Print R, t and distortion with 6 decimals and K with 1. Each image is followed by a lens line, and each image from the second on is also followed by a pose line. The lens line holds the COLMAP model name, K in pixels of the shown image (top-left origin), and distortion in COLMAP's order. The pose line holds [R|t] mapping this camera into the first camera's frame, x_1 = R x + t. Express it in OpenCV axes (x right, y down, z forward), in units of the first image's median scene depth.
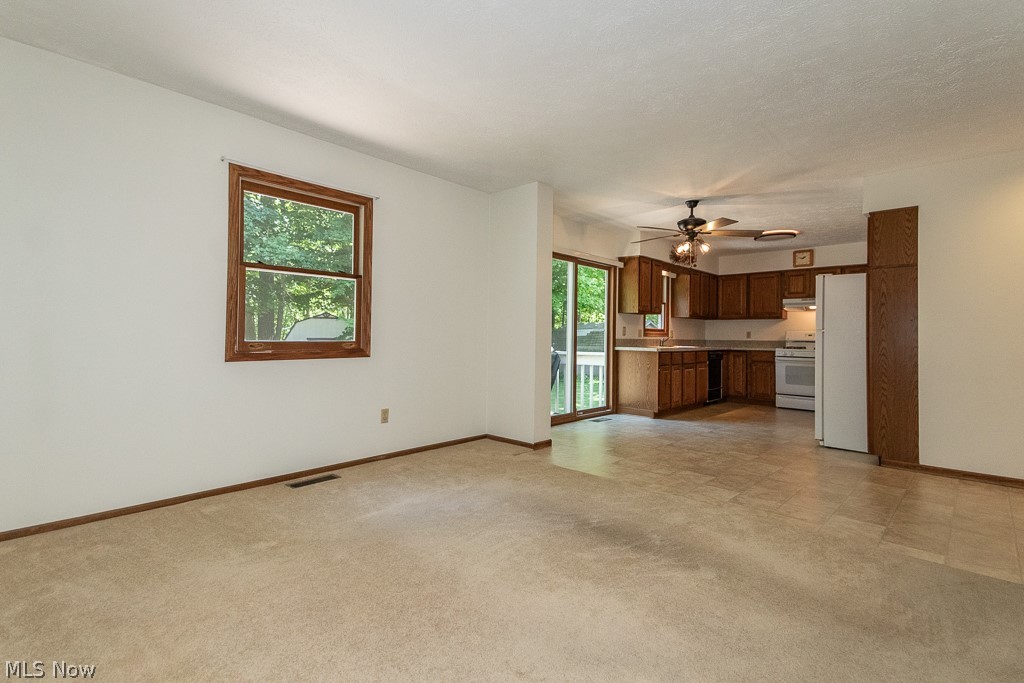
lens RADIAL K [[480.6, 0, 511.8], [0, 480.6, 326.4], [0, 0, 1]] dist [0.053523, -0.000033]
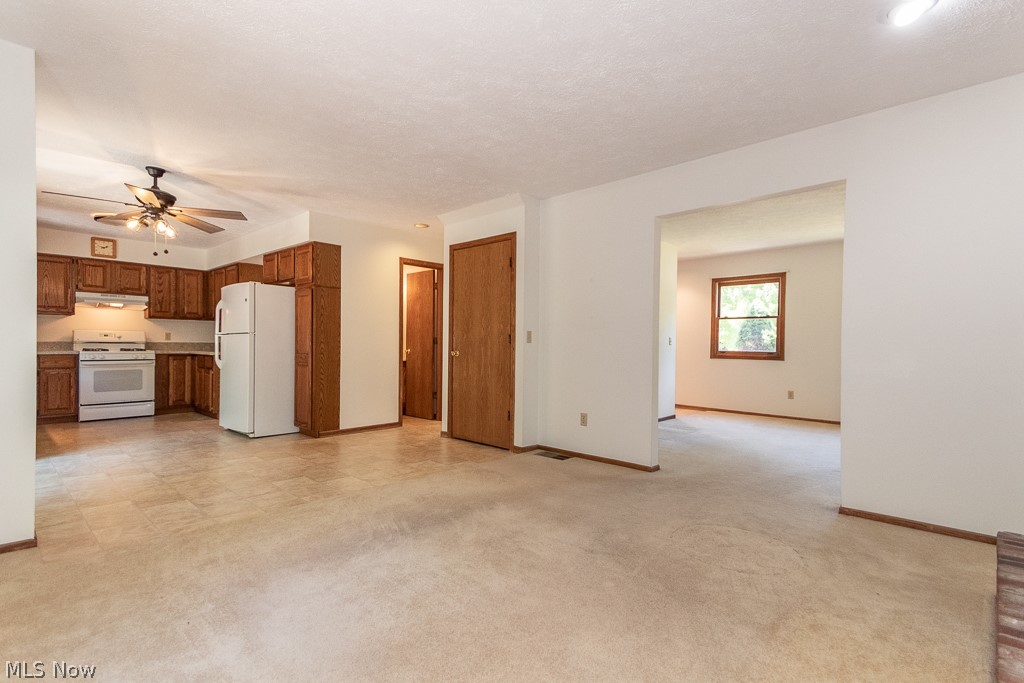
lens RADIAL K [[478.7, 0, 516.6], [0, 478.7, 353.0], [0, 0, 1]] dist [0.002524, 0.000251]
pose [[-0.013511, -0.029396, 0.999477, -0.303719], [-0.030267, 0.999122, 0.028977, 0.002219], [-0.999451, -0.029860, -0.014389, 0.290959]]
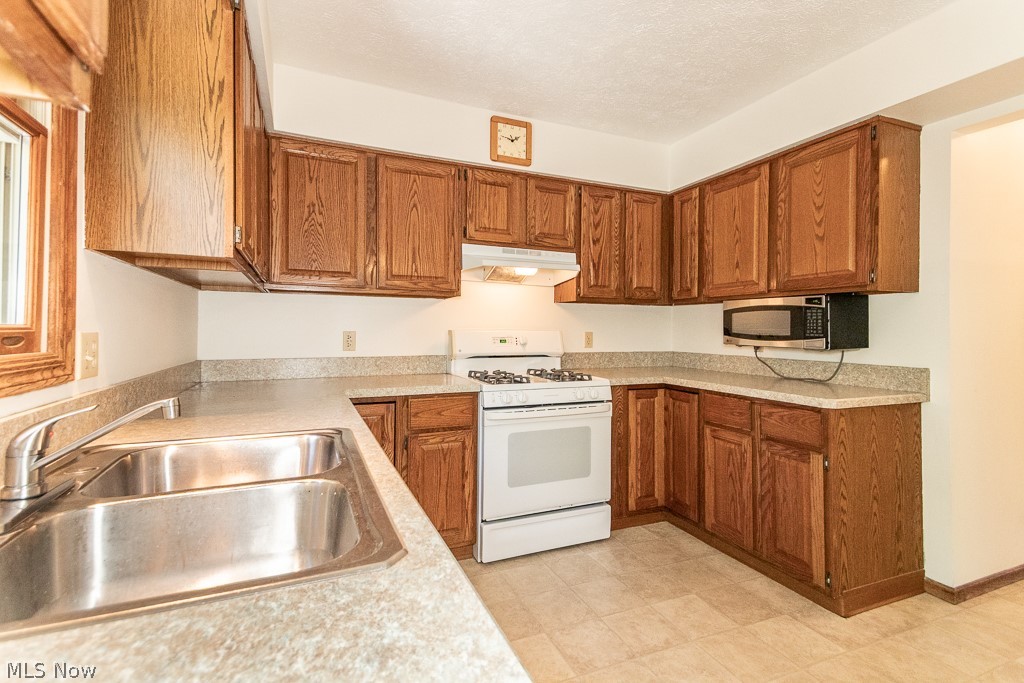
lens RADIAL K [[480.6, 0, 511.8], [0, 480.6, 326.4], [0, 0, 1]] dist [0.053523, -0.000033]
pose [[0.402503, -0.002916, 0.915414, 0.268499], [-0.021400, 0.999692, 0.012594, 0.000850], [-0.915169, -0.024660, 0.402316, 0.915387]]
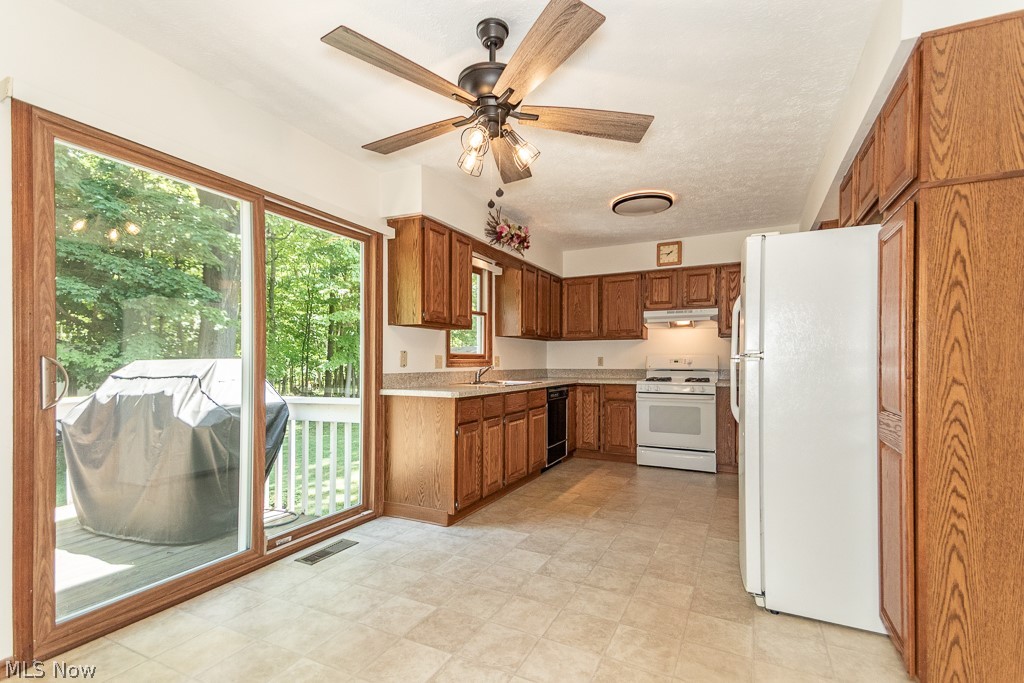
lens RADIAL K [[466.0, 0, 509.9], [0, 466.0, 362.1], [0, 0, 1]] dist [0.001064, -0.012477]
pose [[0.960242, -0.011940, 0.278914, 0.195236], [0.005826, 0.999724, 0.022739, 0.002150], [-0.279108, -0.020210, 0.960047, 0.444205]]
